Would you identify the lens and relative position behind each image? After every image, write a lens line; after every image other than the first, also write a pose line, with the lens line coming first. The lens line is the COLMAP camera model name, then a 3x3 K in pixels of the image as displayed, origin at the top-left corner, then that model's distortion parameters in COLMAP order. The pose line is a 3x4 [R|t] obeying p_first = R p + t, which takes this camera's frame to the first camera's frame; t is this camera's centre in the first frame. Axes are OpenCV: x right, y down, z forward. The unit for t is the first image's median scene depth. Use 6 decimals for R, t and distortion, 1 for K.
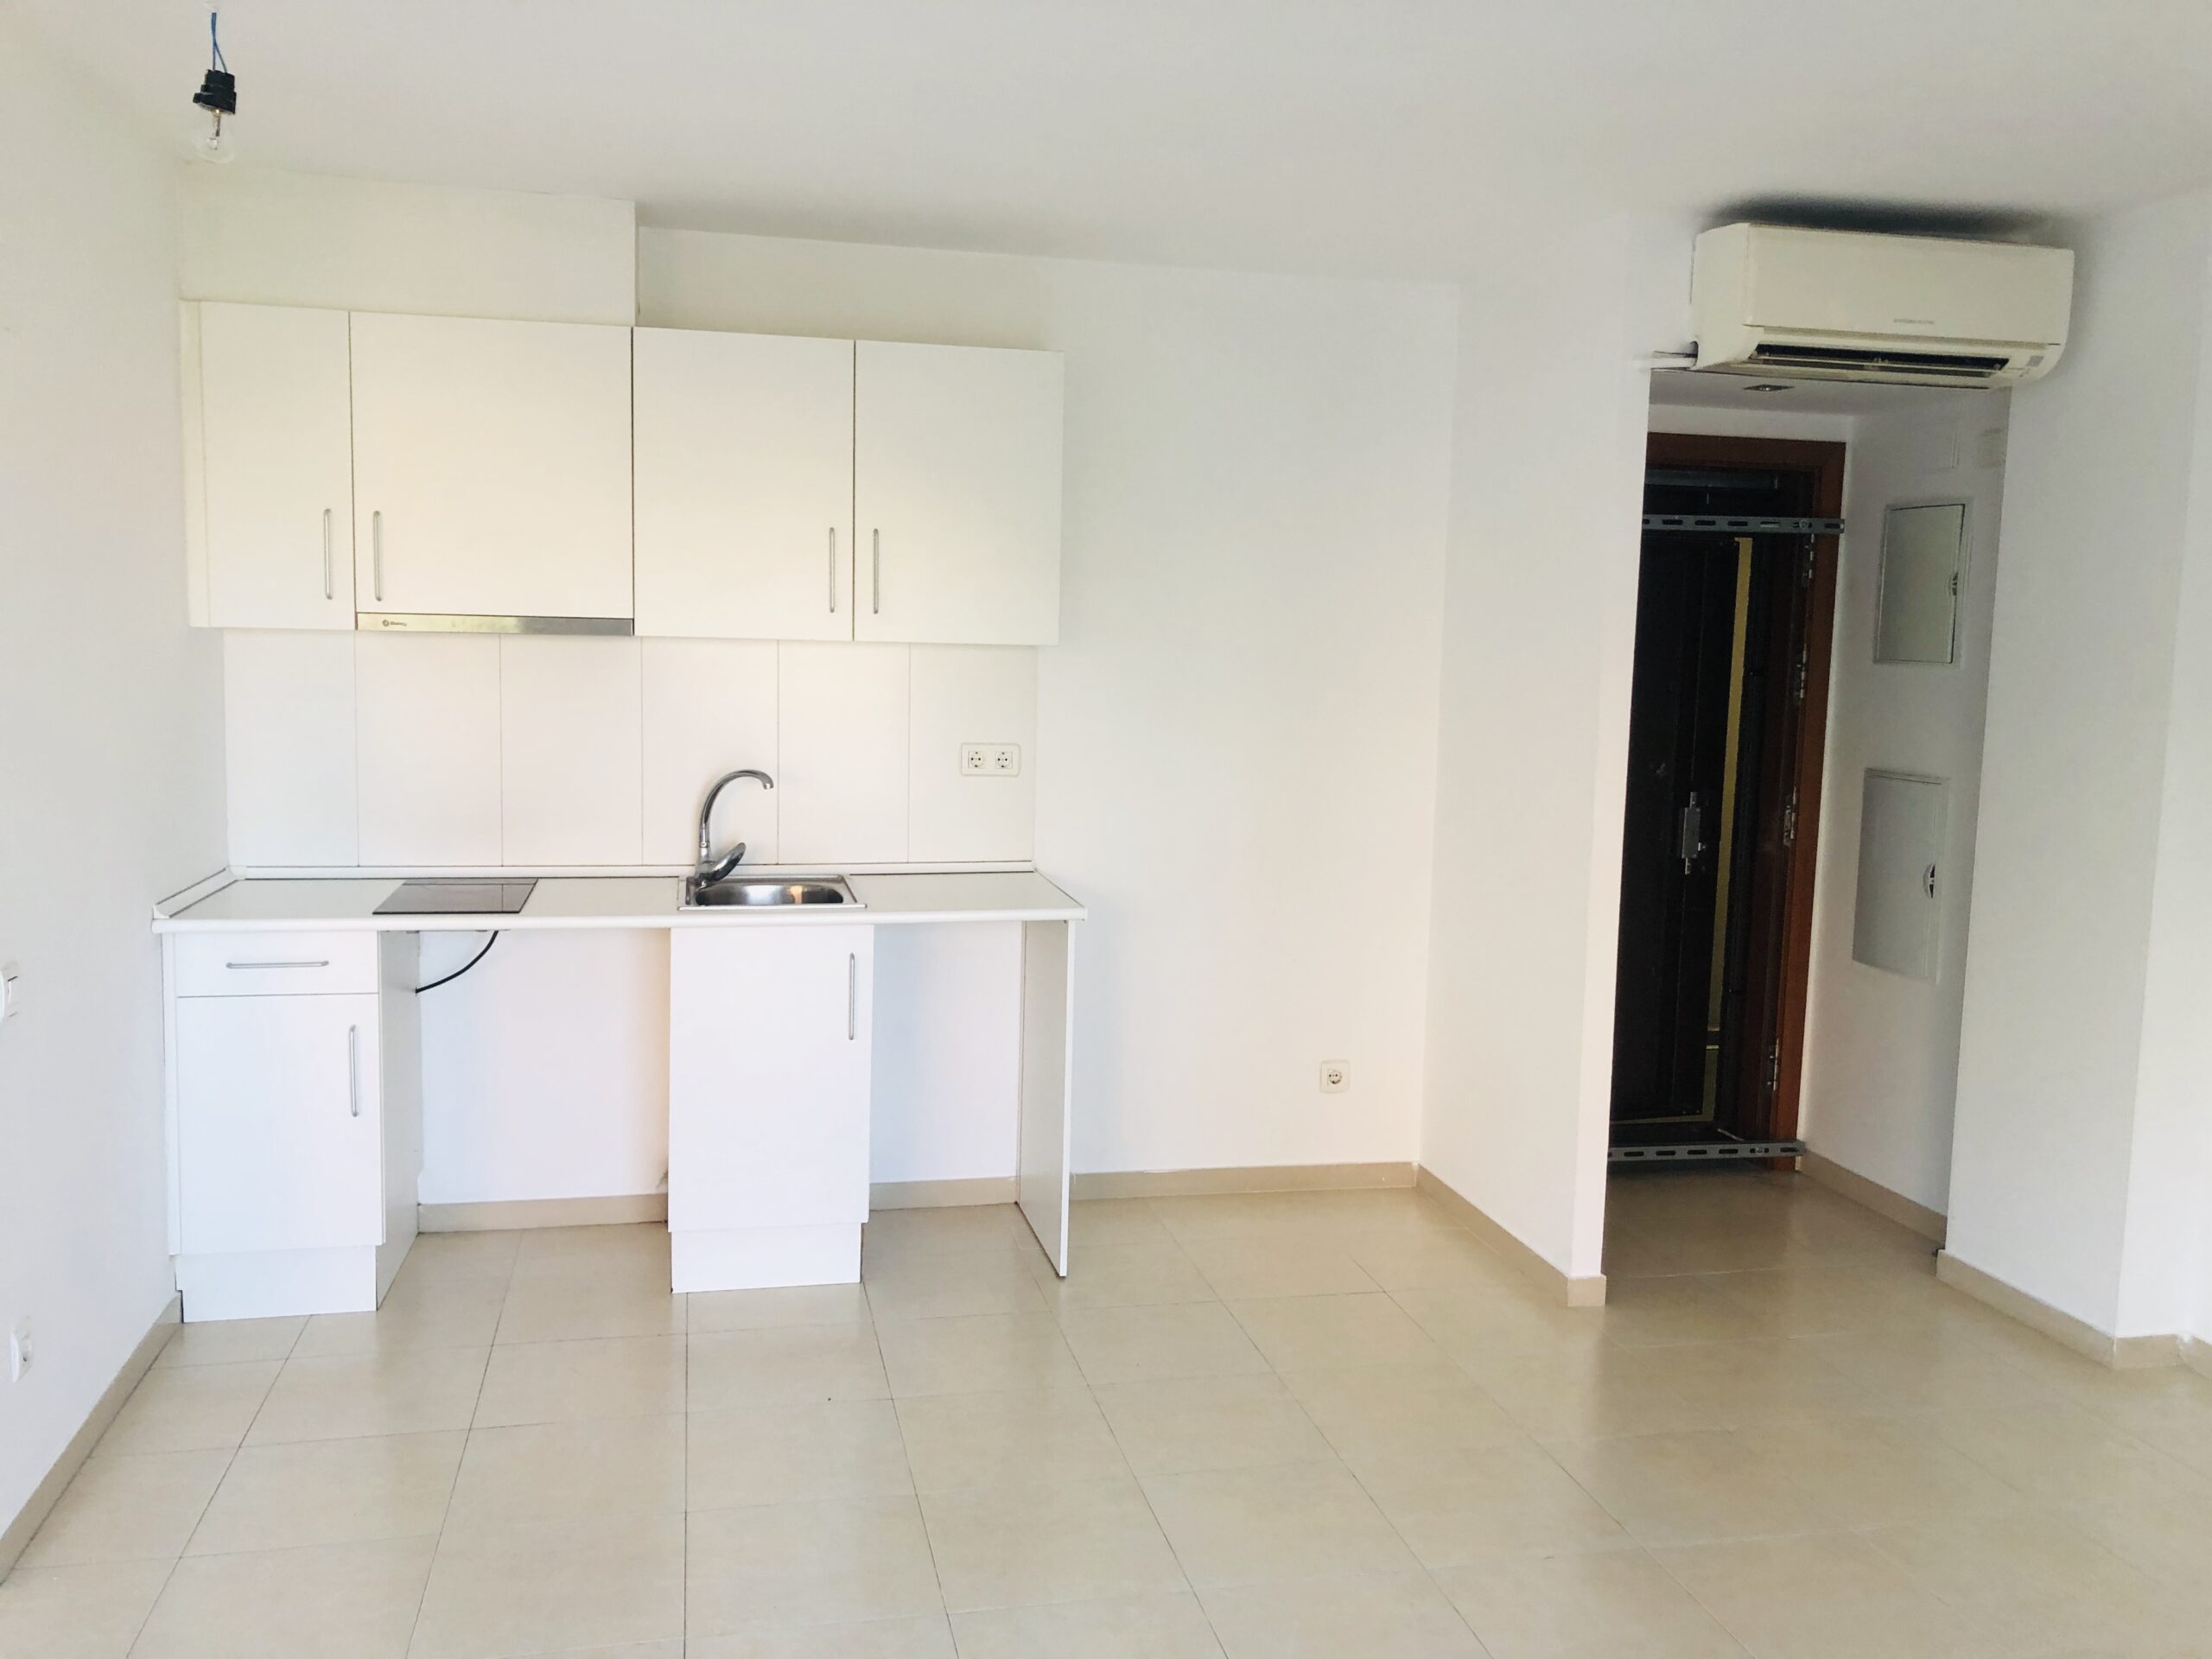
lens RADIAL K [[1846.5, 0, 1089.1], [0, 1846.5, 822.9], [0, 0, 1]] dist [0.109018, -0.165924]
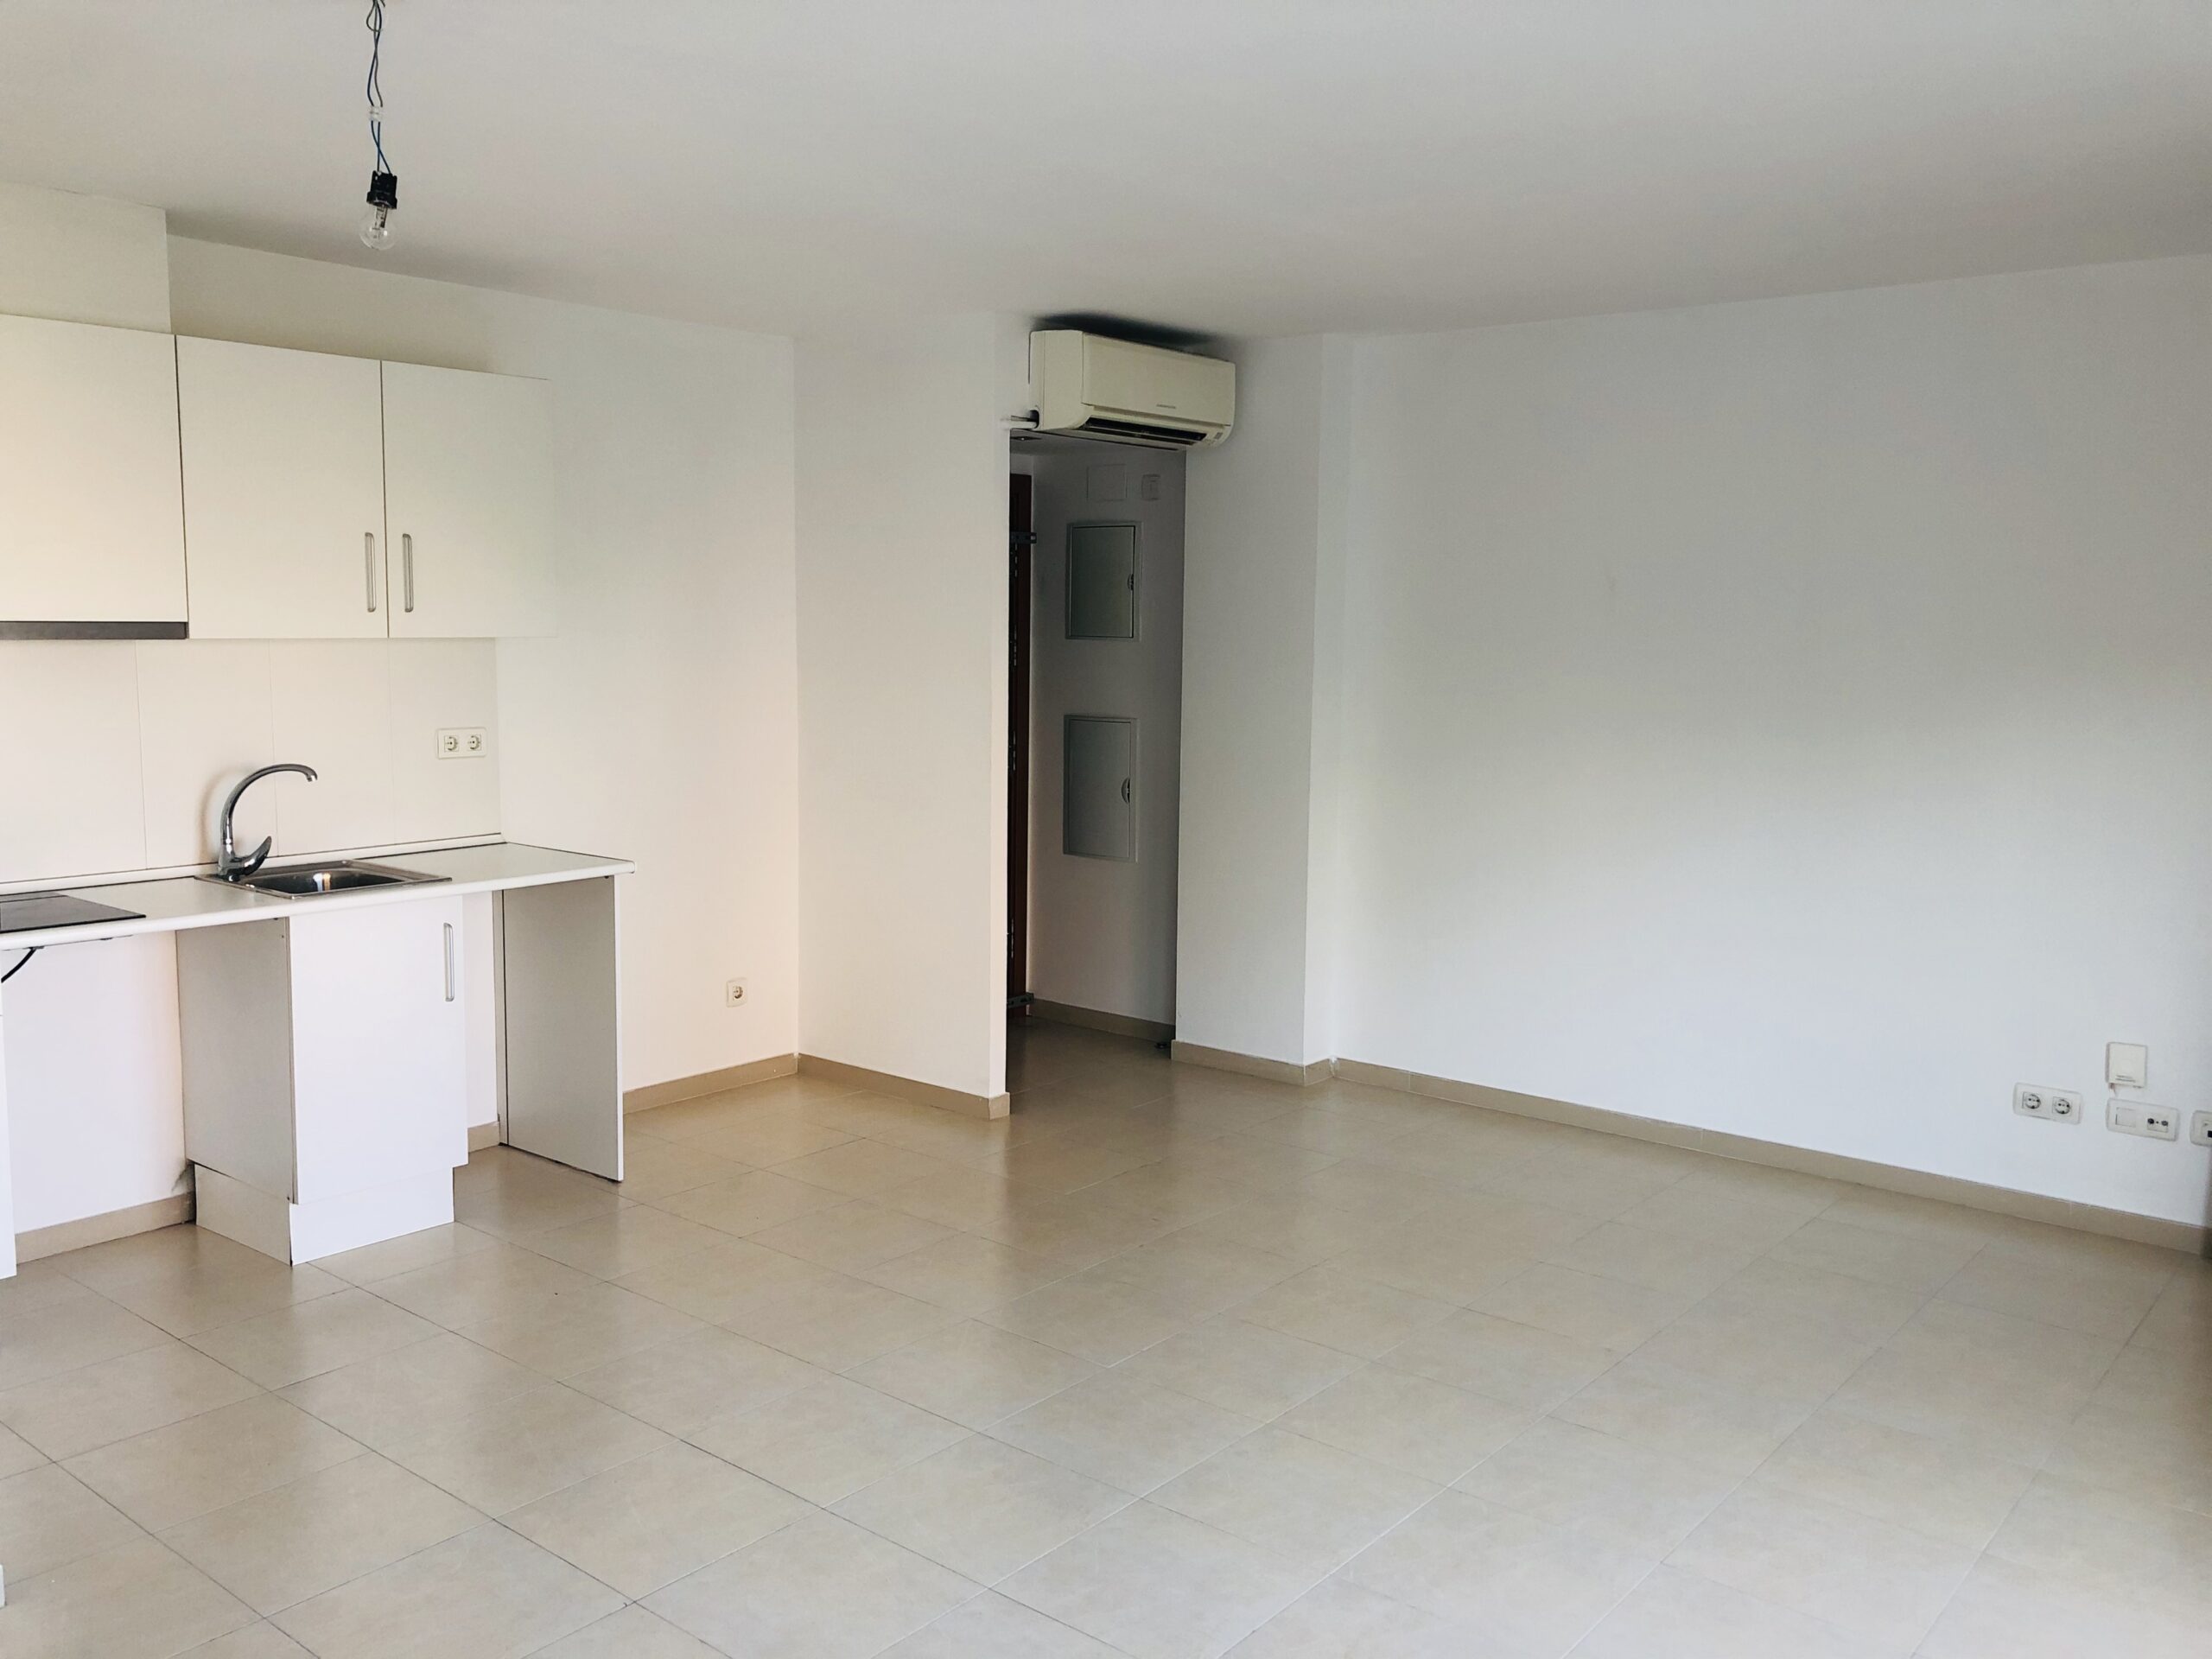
lens RADIAL K [[1846.5, 0, 1089.1], [0, 1846.5, 822.9], [0, 0, 1]] dist [0.109018, -0.165924]
pose [[0.791727, -0.085569, 0.604852, -0.474612], [0.076673, 0.996230, 0.040576, -0.004078], [-0.606044, 0.014251, 0.795303, -0.110688]]
